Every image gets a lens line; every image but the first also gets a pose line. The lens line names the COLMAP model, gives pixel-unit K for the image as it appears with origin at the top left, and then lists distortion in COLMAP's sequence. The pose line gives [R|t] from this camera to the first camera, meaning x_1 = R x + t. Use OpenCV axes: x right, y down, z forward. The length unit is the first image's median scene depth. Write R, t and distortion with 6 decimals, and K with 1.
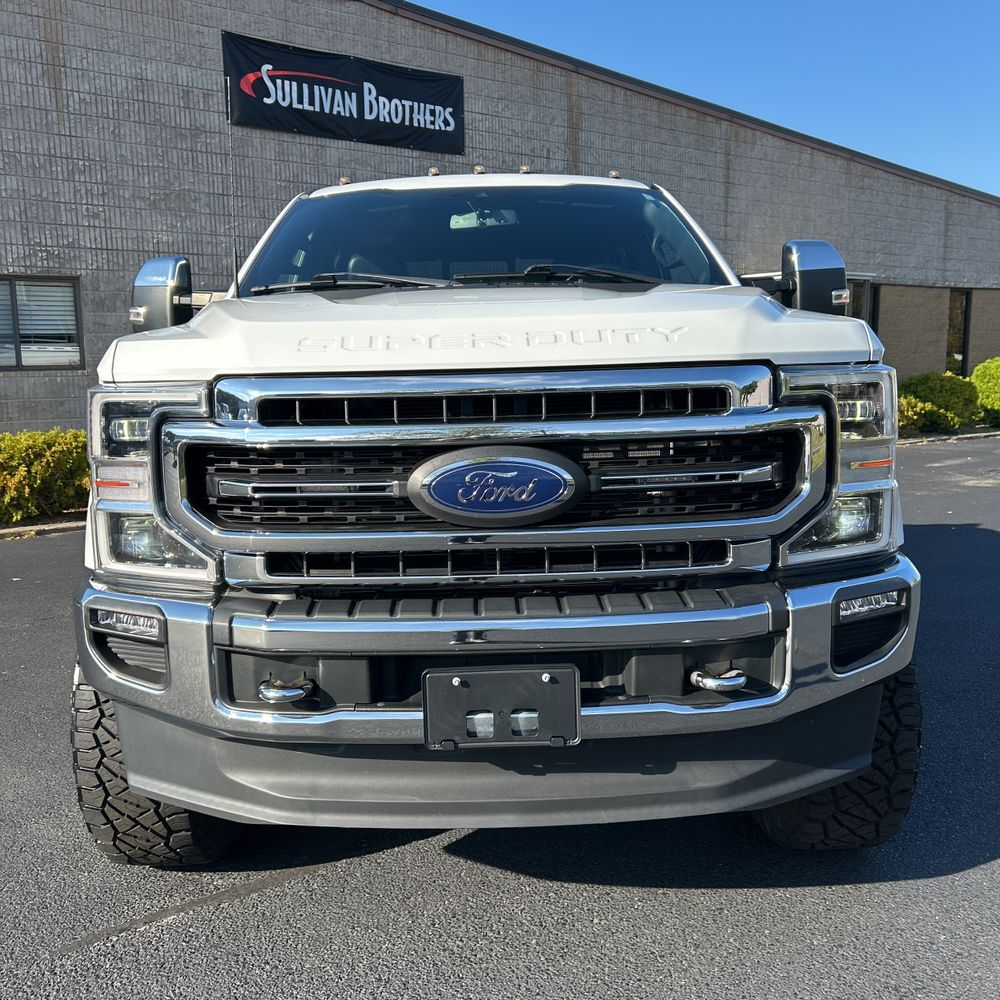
lens RADIAL K [[1006.3, 0, 469.5], [0, 1006.3, 505.1], [0, 0, 1]] dist [0.043385, 0.000000]
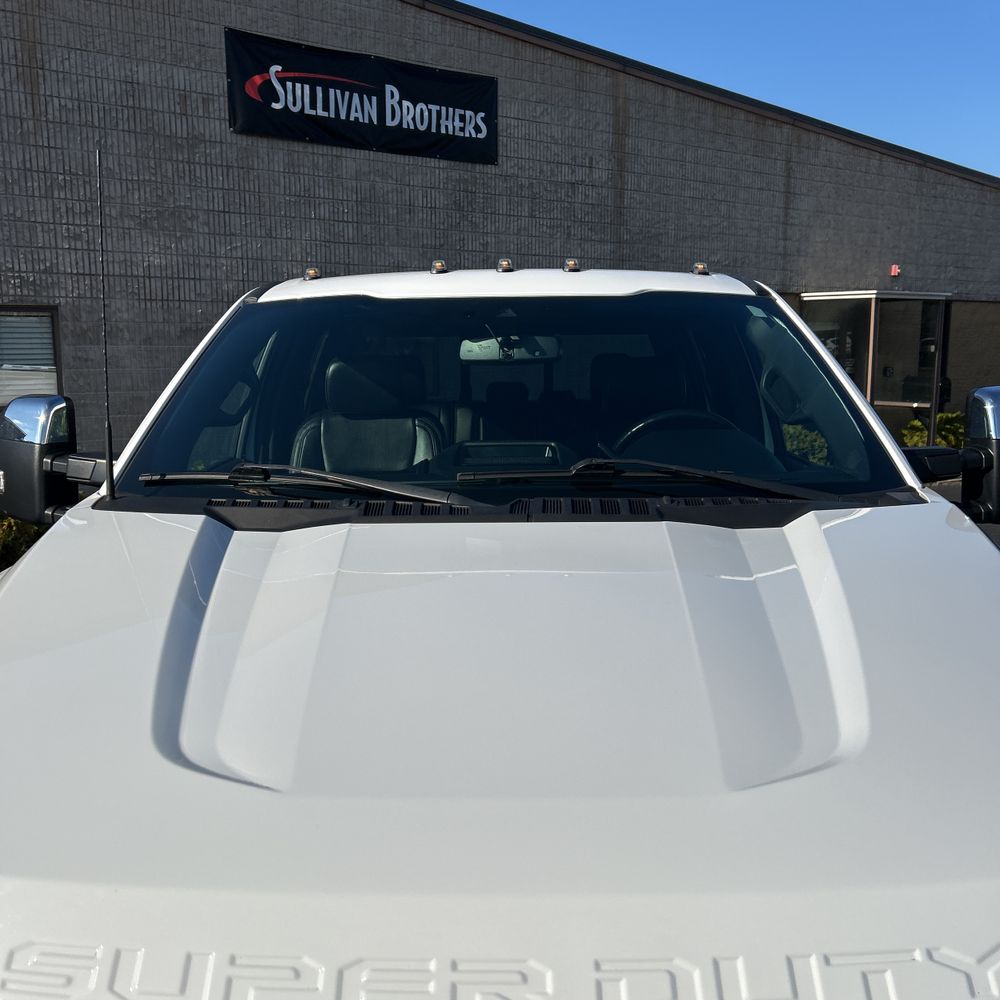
lens RADIAL K [[1006.3, 0, 474.5], [0, 1006.3, 490.2], [0, 0, 1]] dist [0.043385, 0.000000]
pose [[0.999517, 0.016290, -0.026452, 0.003622], [-0.016267, 0.999867, 0.001095, -0.068235], [0.026466, -0.000664, 0.999649, 0.120958]]
